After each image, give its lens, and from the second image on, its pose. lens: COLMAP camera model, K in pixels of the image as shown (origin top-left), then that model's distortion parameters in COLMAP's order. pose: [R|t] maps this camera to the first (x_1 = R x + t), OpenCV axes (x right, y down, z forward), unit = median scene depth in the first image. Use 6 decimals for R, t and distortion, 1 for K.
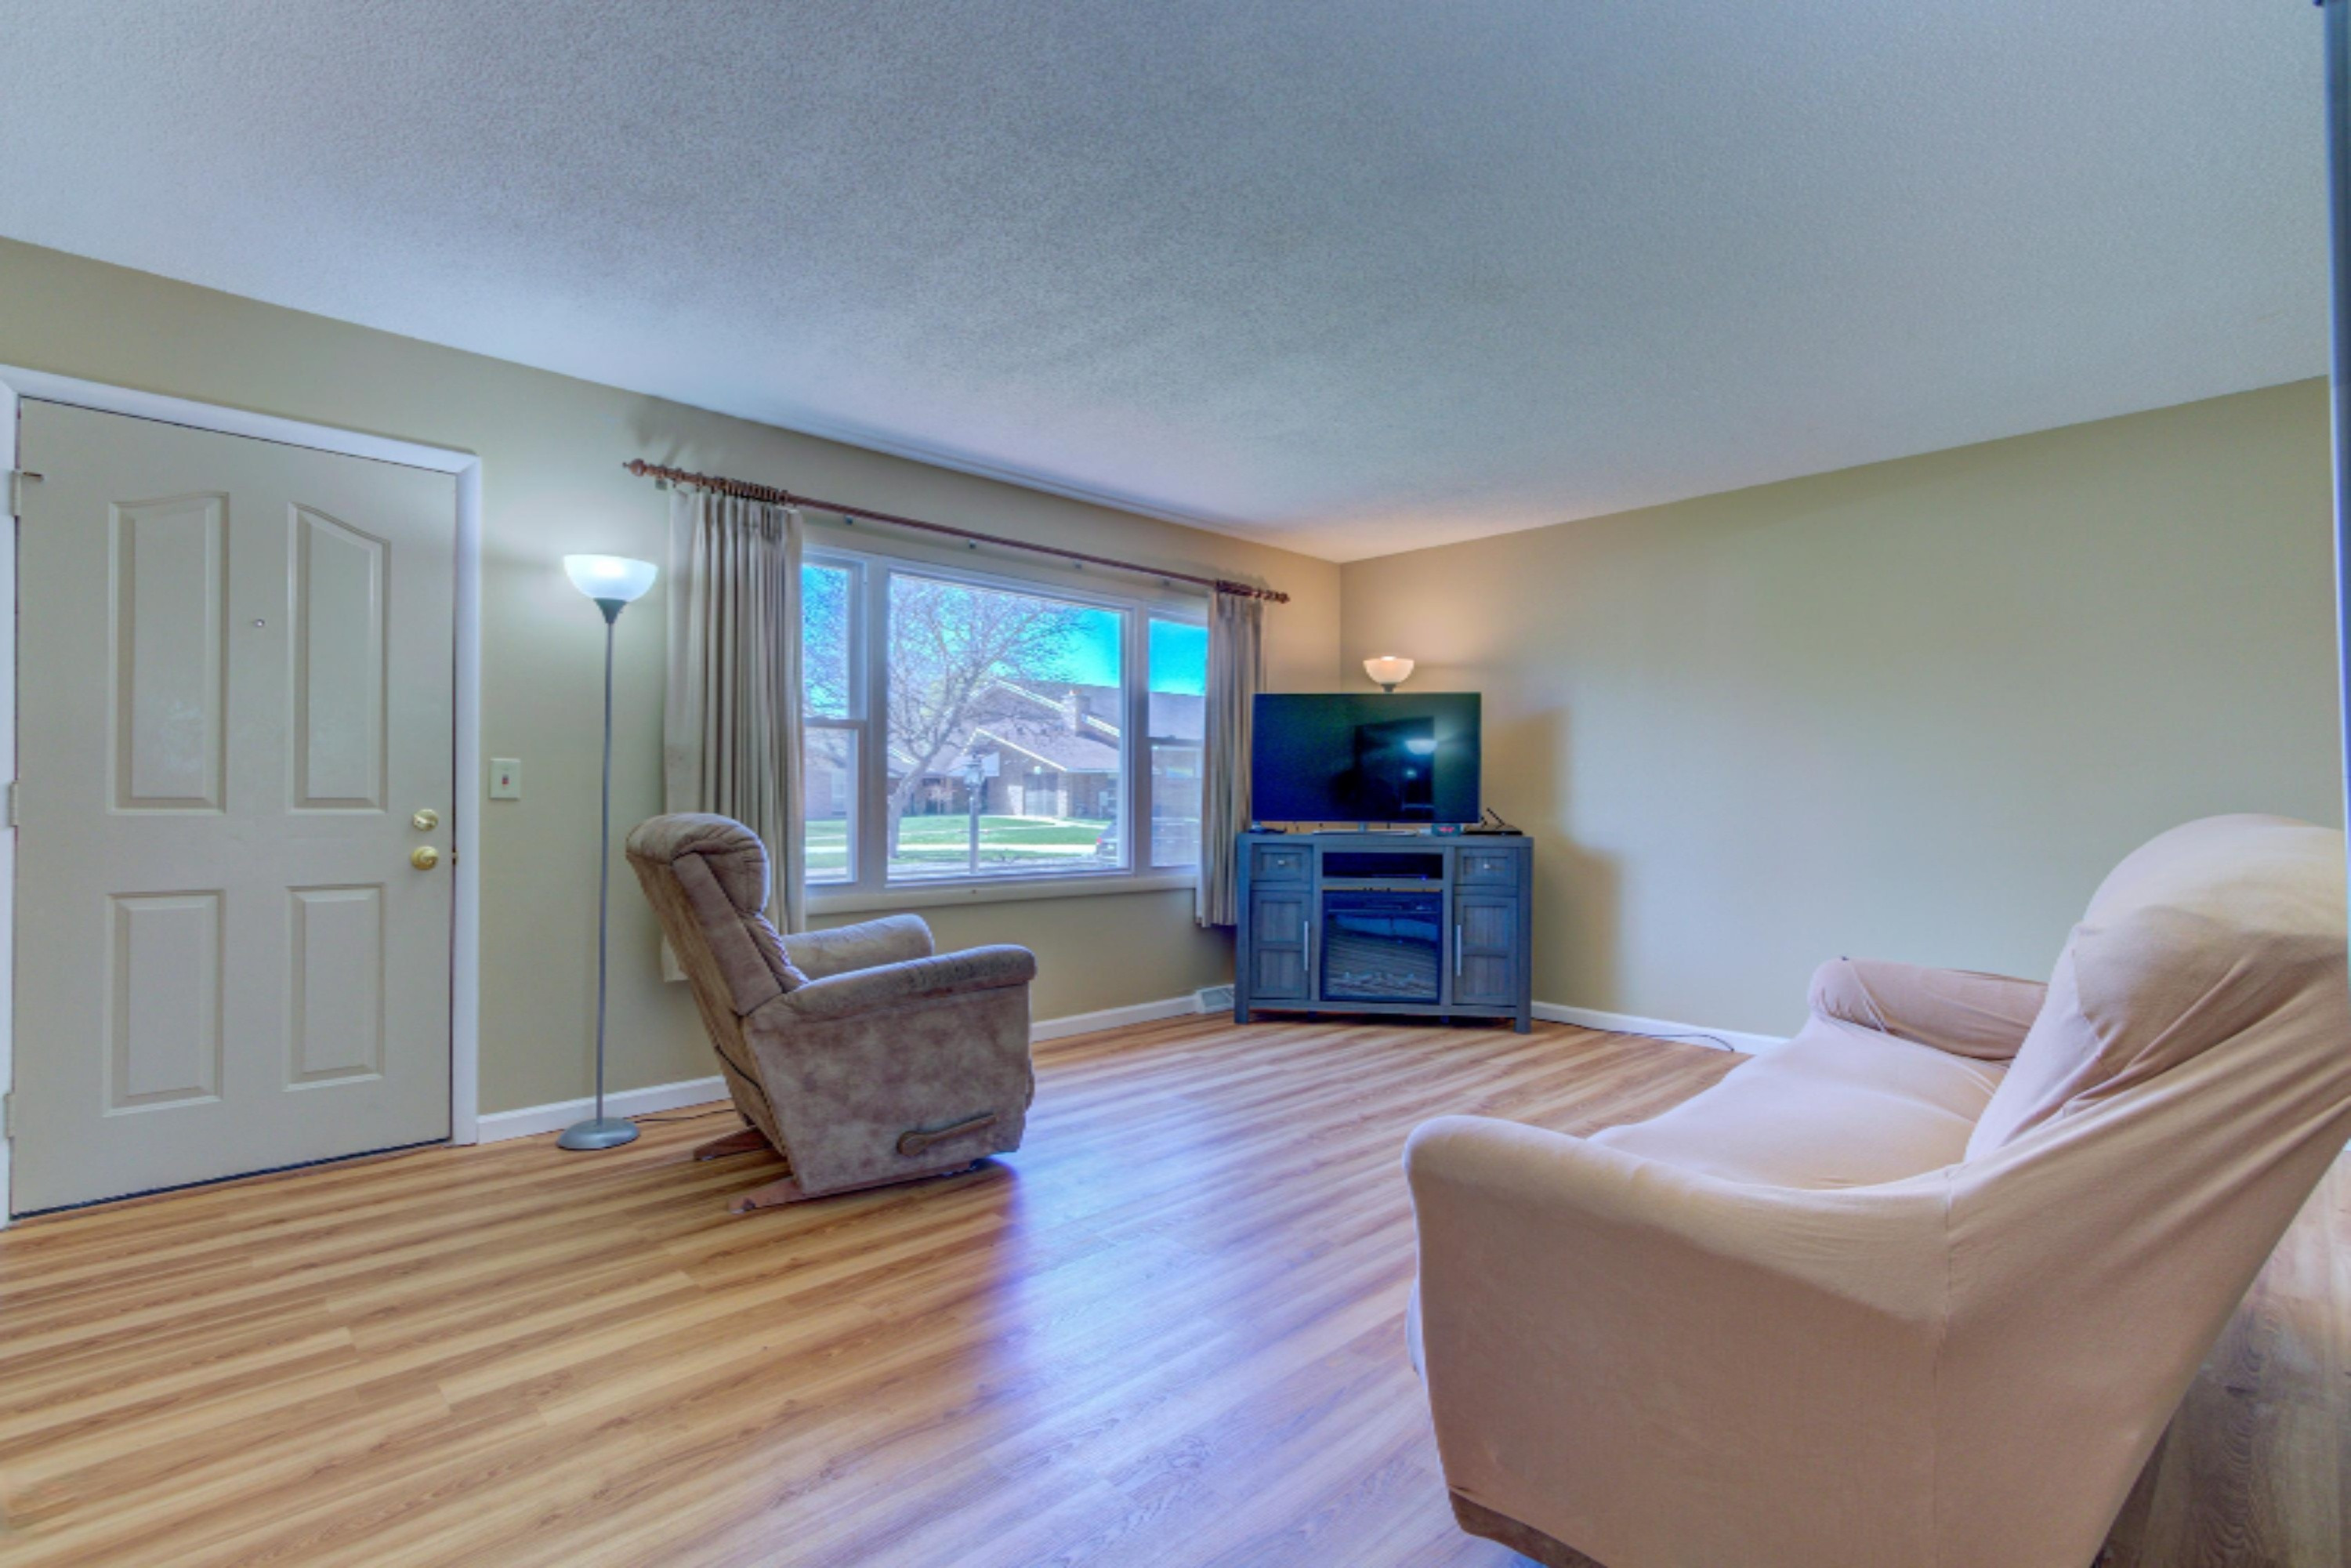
lens RADIAL K [[1070.3, 0, 1164.6], [0, 1070.3, 791.5], [0, 0, 1]] dist [-0.001115, 0.000876]
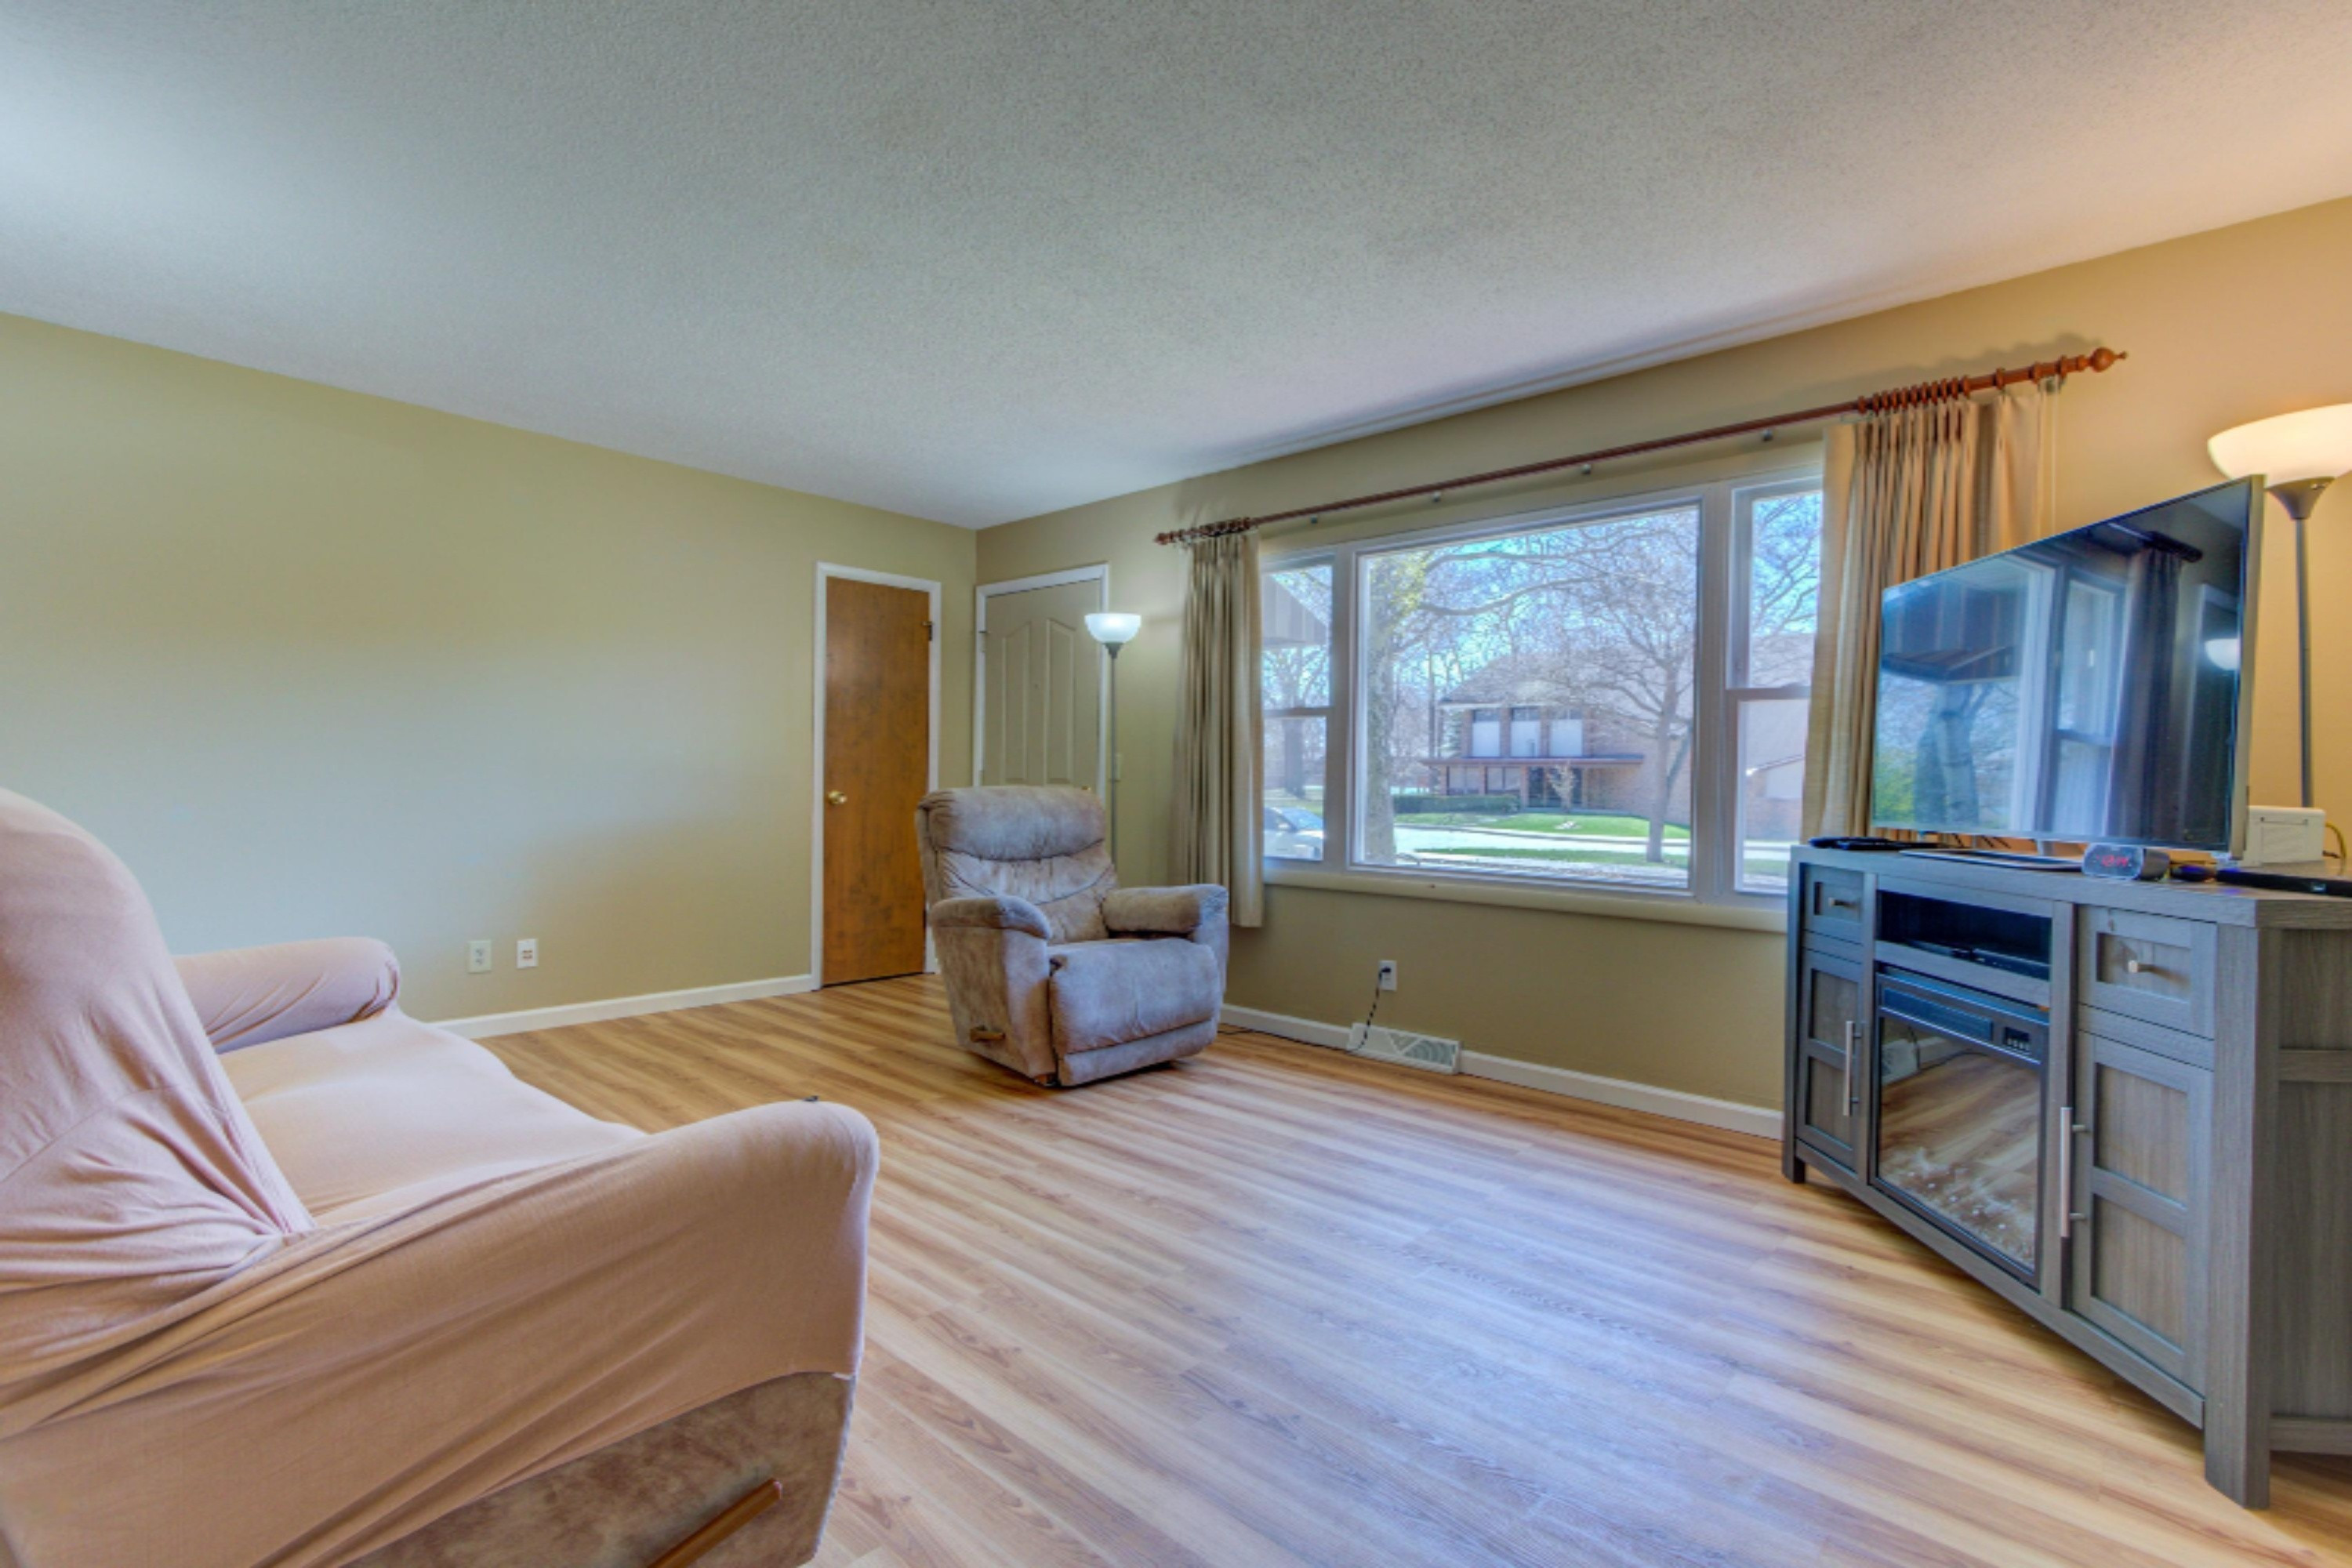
lens RADIAL K [[1083.5, 0, 1175.6], [0, 1083.5, 796.4], [0, 0, 1]] dist [0.001084, 0.002066]
pose [[0.078810, 0.007854, -0.996859, 0.680293], [-0.009366, 0.999931, 0.007138, 0.013248], [0.996846, 0.008774, 0.078878, 0.687956]]
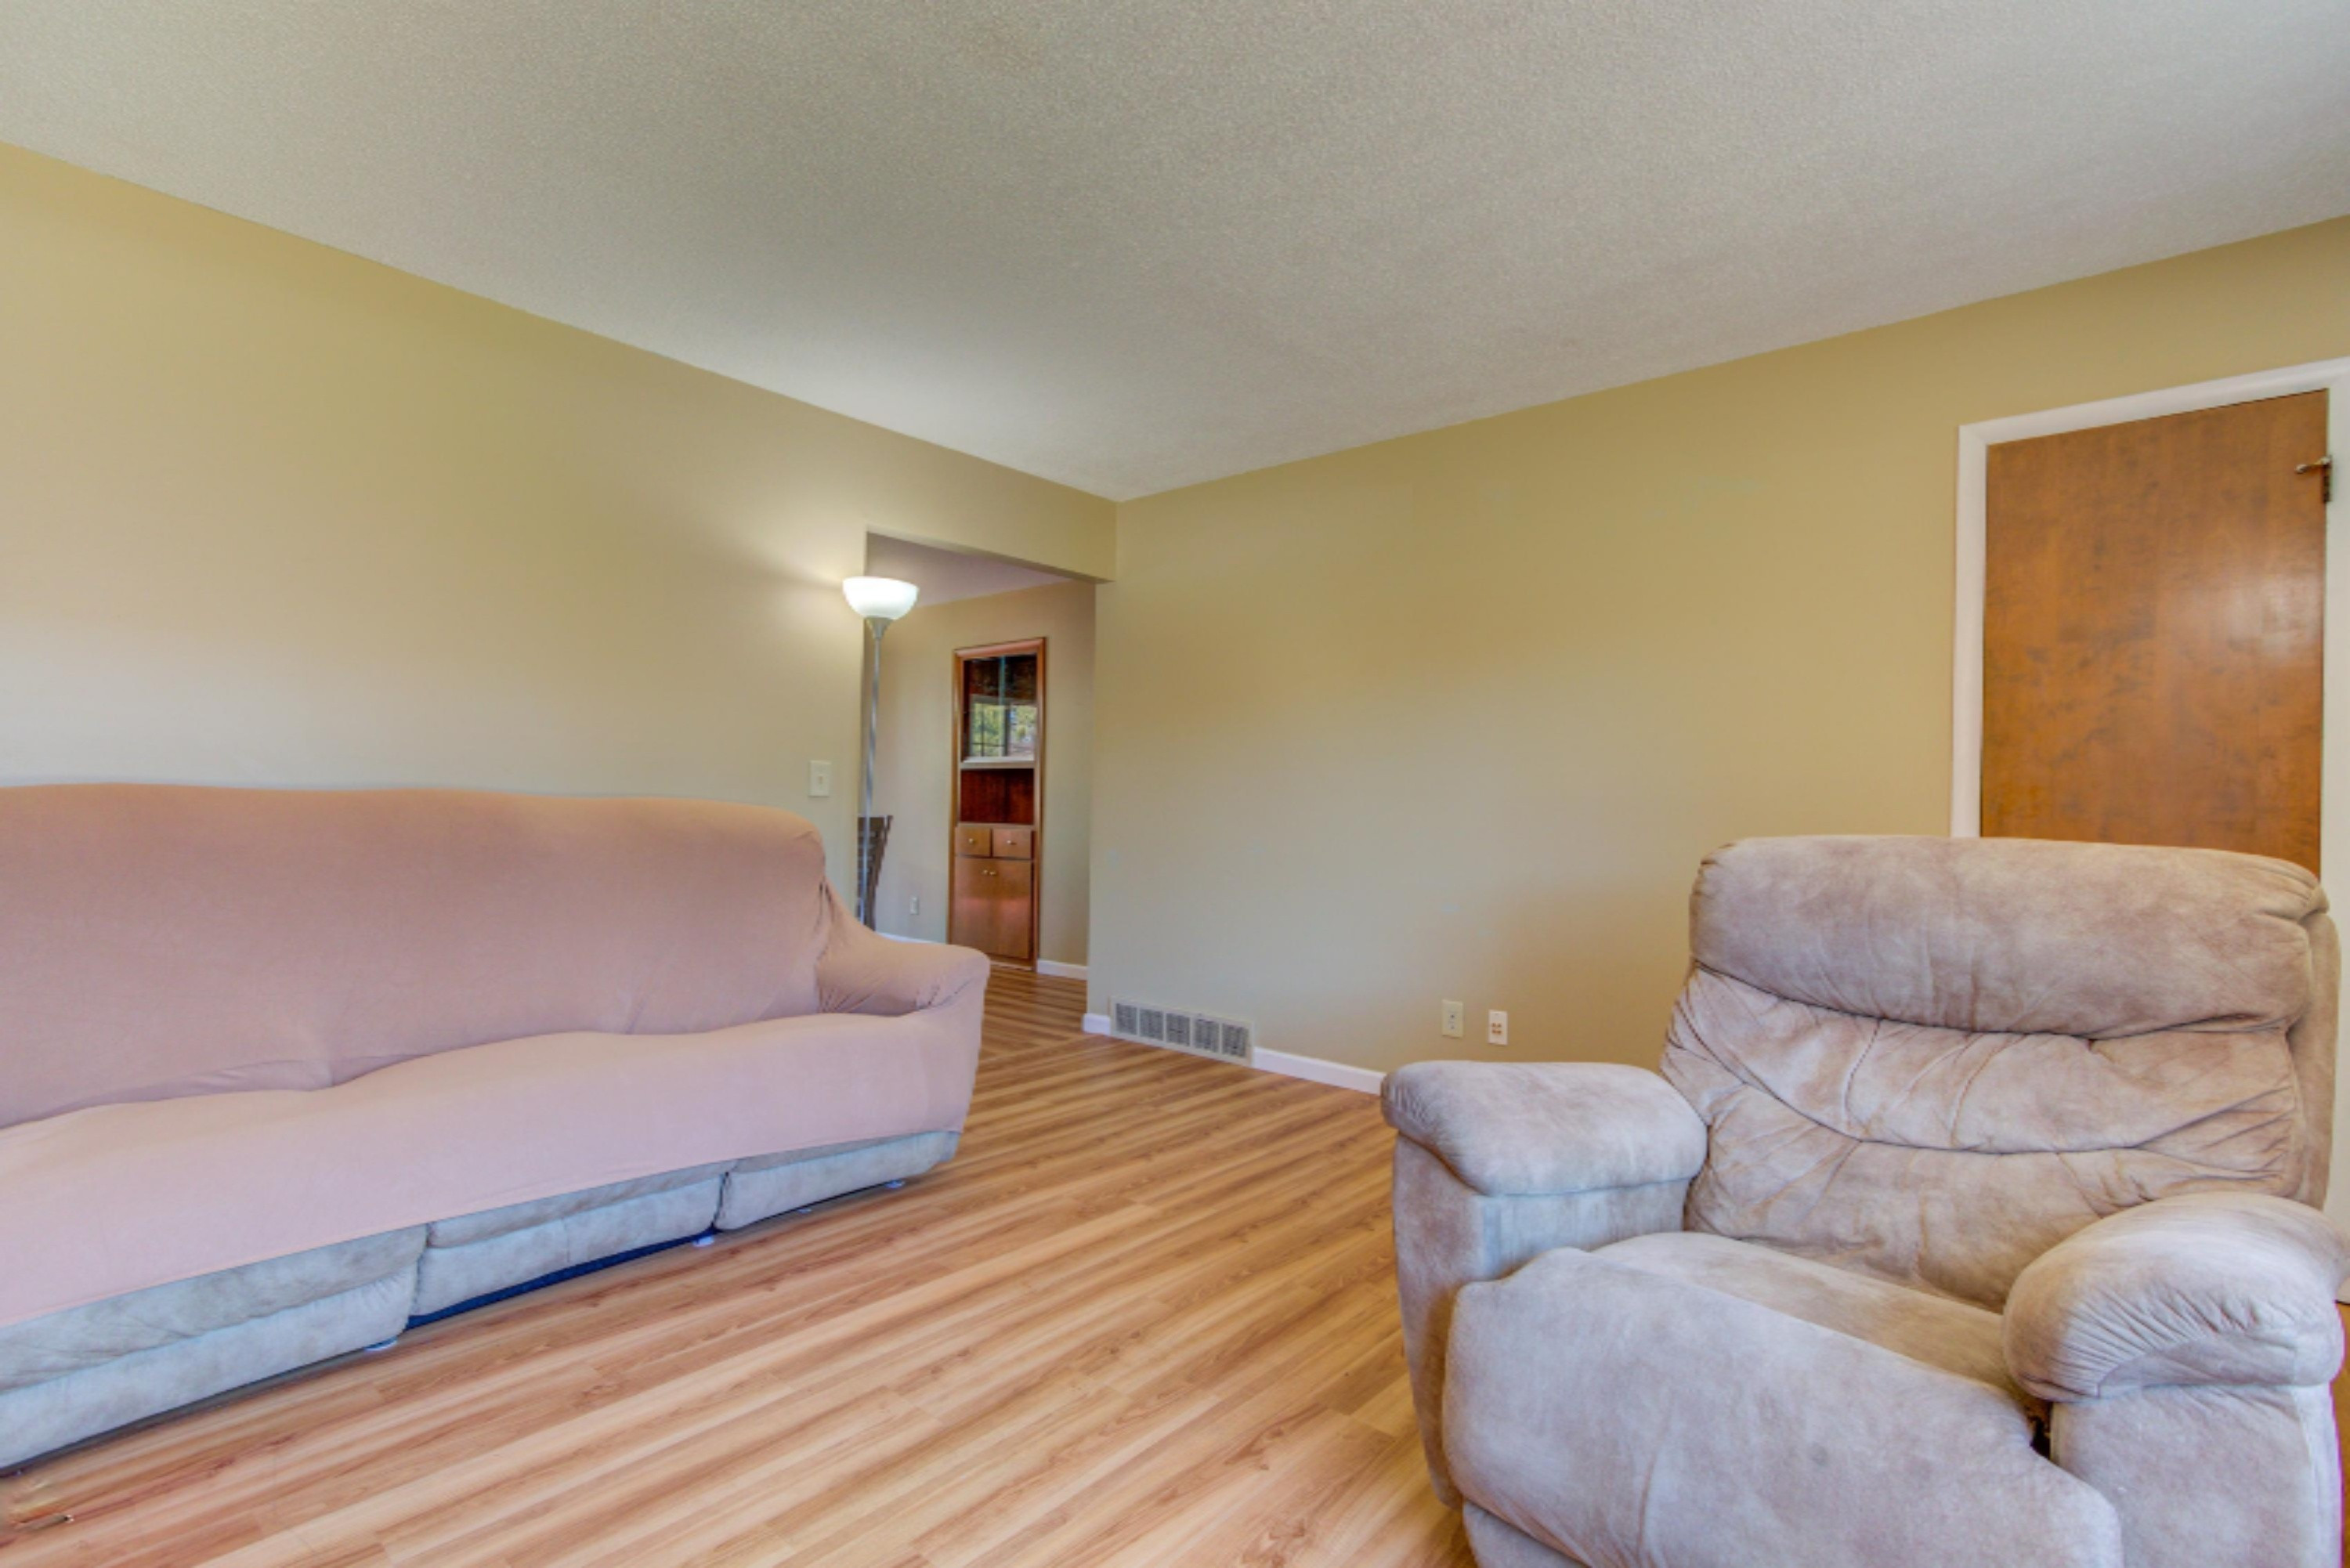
lens RADIAL K [[1104.3, 0, 1209.3], [0, 1104.3, 816.0], [0, 0, 1]] dist [-0.001379, -0.000137]
pose [[-0.992701, -0.024149, -0.118158, 0.027126], [-0.024269, 0.999705, -0.000422, 0.011704], [0.118133, 0.002449, -0.992995, 0.972644]]
